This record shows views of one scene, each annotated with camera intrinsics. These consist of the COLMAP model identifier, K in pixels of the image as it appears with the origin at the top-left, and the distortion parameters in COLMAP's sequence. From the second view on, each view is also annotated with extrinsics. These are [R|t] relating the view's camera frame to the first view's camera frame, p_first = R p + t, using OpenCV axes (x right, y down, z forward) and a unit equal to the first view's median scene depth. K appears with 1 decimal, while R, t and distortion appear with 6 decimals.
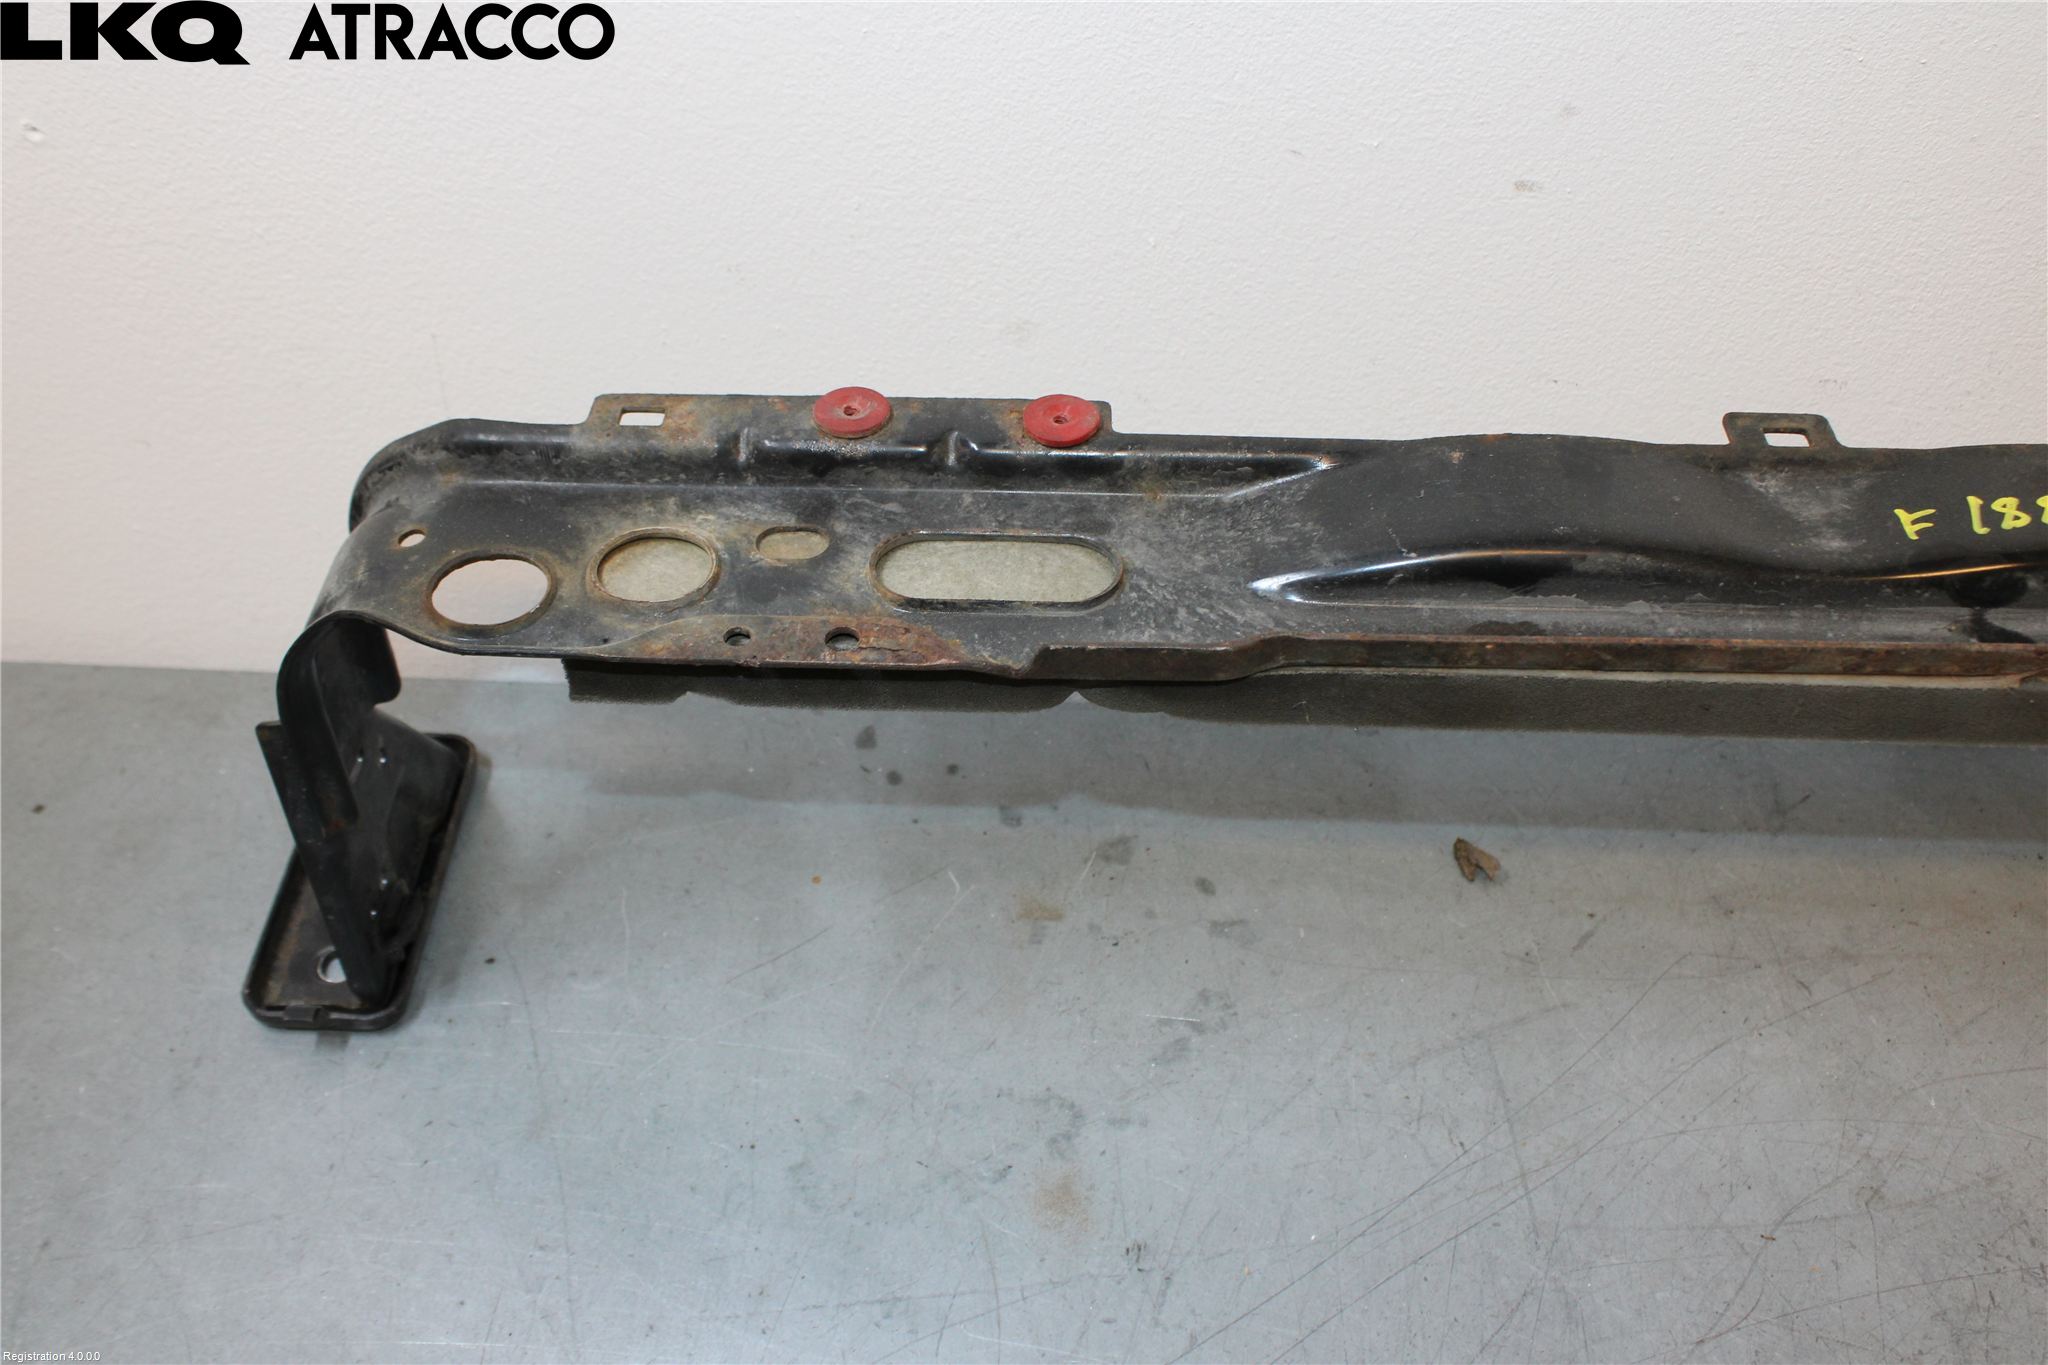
lens RADIAL K [[2014.8, 0, 1024.0], [0, 2014.8, 682.5], [0, 0, 1]] dist [-0.125492, 0.143469]
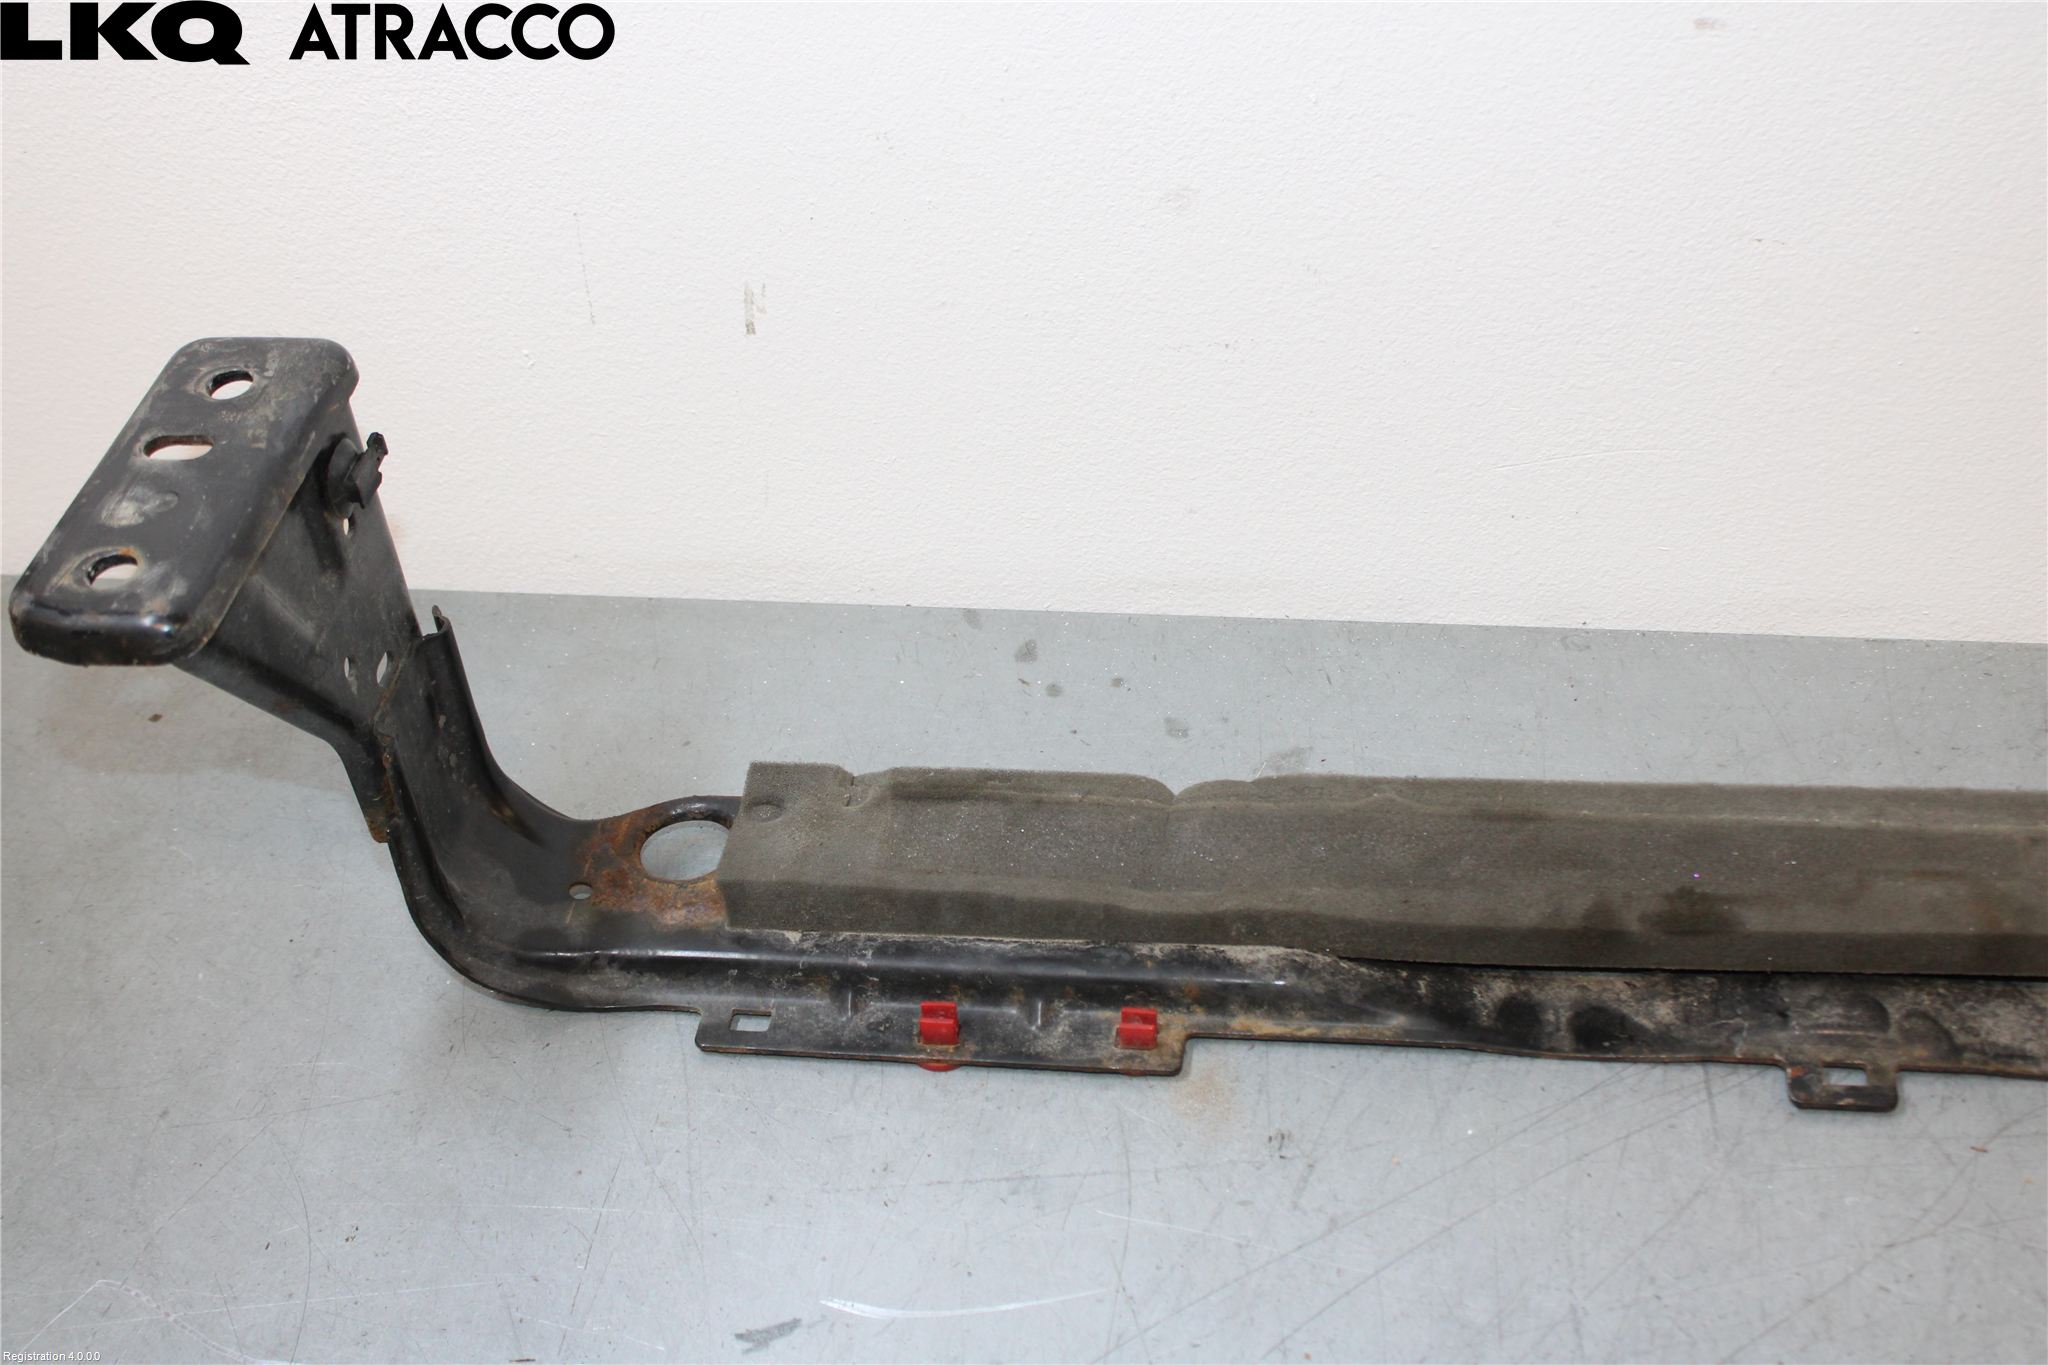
lens RADIAL K [[2710.6, 0, 1024.0], [0, 2710.6, 682.5], [0, 0, 1]] dist [-0.033122, 0.033367]
pose [[0.992608, 0.003918, -0.121303, 0.090894], [-0.011098, 0.998222, -0.058565, 0.145163], [0.120858, 0.059478, 0.990886, -0.298337]]
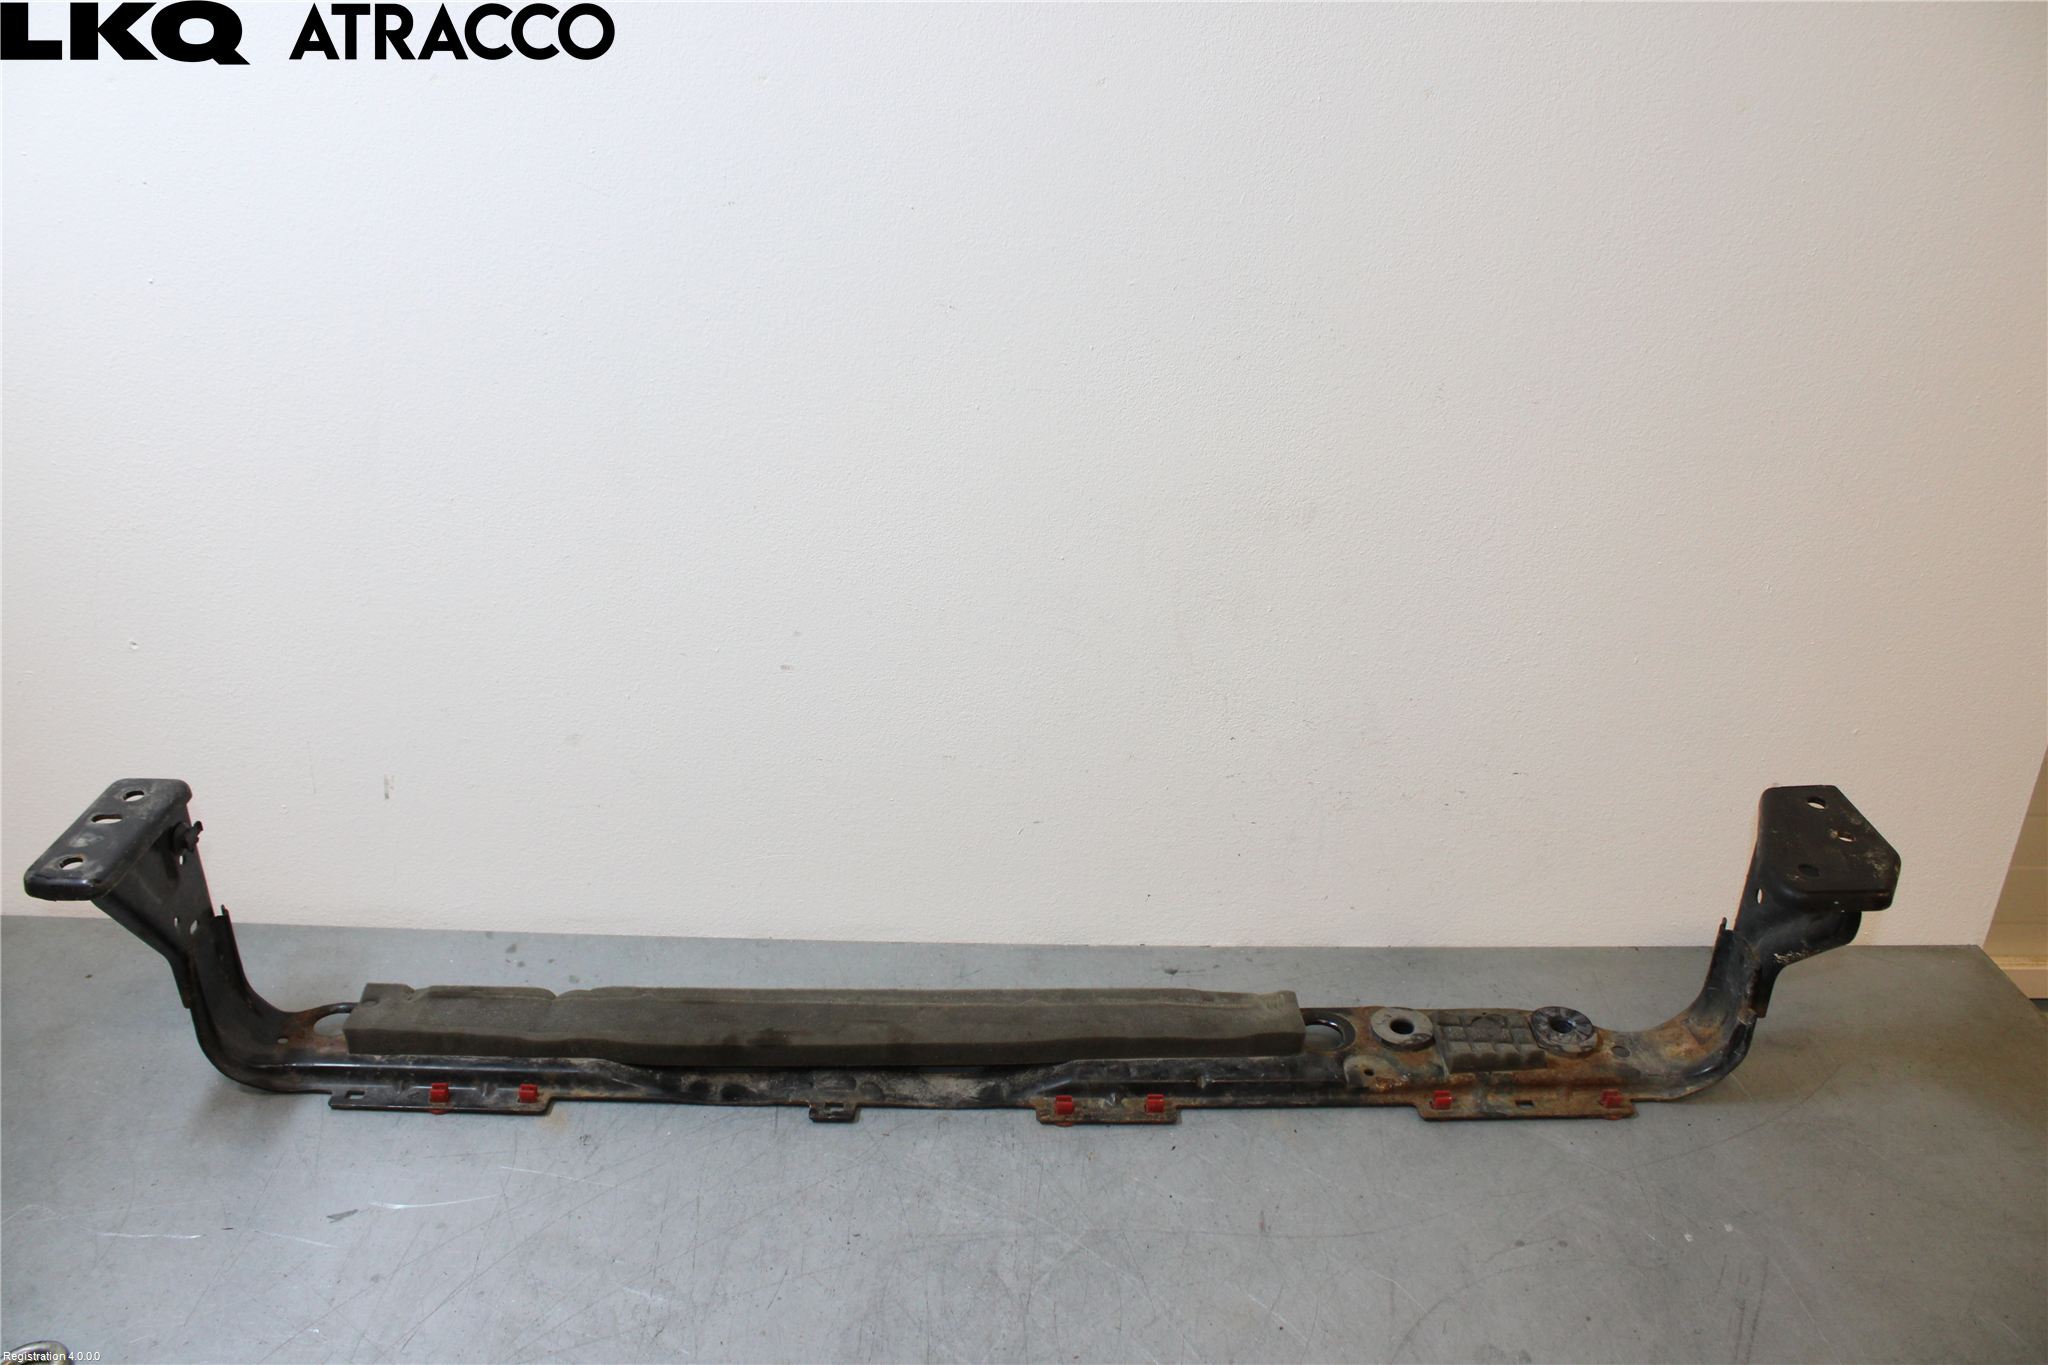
lens RADIAL K [[1736.8, 0, 1024.0], [0, 1736.8, 682.5], [0, 0, 1]] dist [-0.175614, 0.192183]
pose [[0.998560, -0.003209, 0.053558, 0.429752], [0.019859, 0.949423, -0.313371, 0.401749], [-0.049844, 0.313984, 0.948119, -0.903984]]
